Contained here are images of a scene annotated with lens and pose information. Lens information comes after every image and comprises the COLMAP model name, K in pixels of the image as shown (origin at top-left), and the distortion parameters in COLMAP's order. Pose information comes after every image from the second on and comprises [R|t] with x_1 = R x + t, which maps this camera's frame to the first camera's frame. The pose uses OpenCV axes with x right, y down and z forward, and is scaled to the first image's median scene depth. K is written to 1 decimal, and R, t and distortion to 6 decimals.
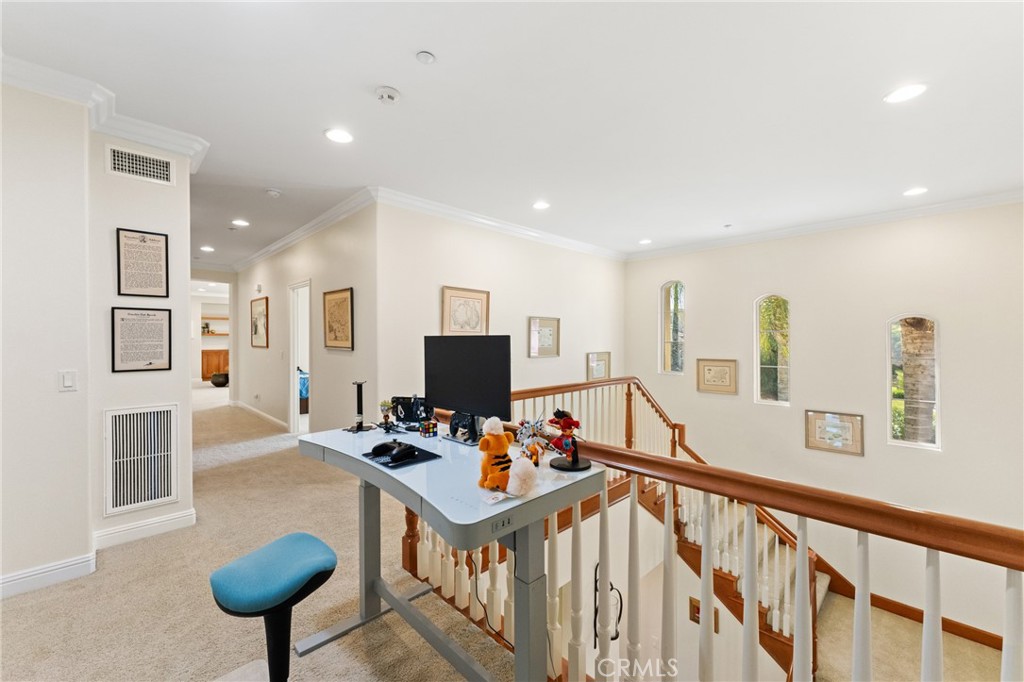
lens RADIAL K [[409.1, 0, 511.3], [0, 409.1, 343.1], [0, 0, 1]] dist [-0.000171, -0.000023]
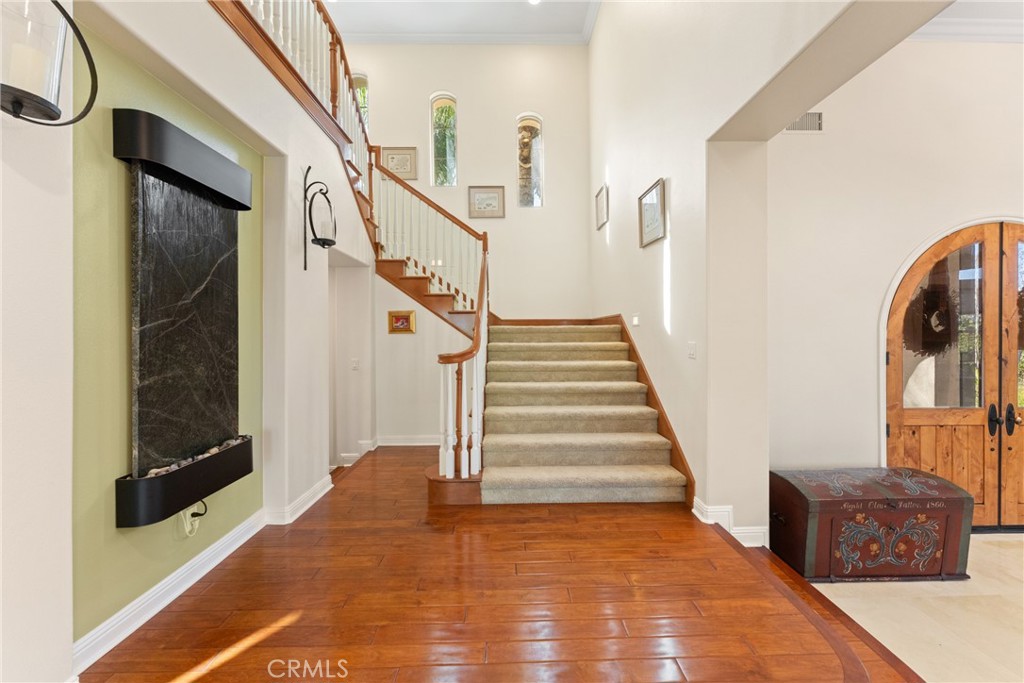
lens RADIAL K [[409.1, 0, 513.2], [0, 409.1, 338.2], [0, 0, 1]] dist [-0.000171, -0.000023]
pose [[0.683427, -0.006083, 0.729993, -0.094726], [0.006661, 0.999976, 0.002096, 0.664252], [-0.729988, 0.003430, 0.683451, 0.067876]]
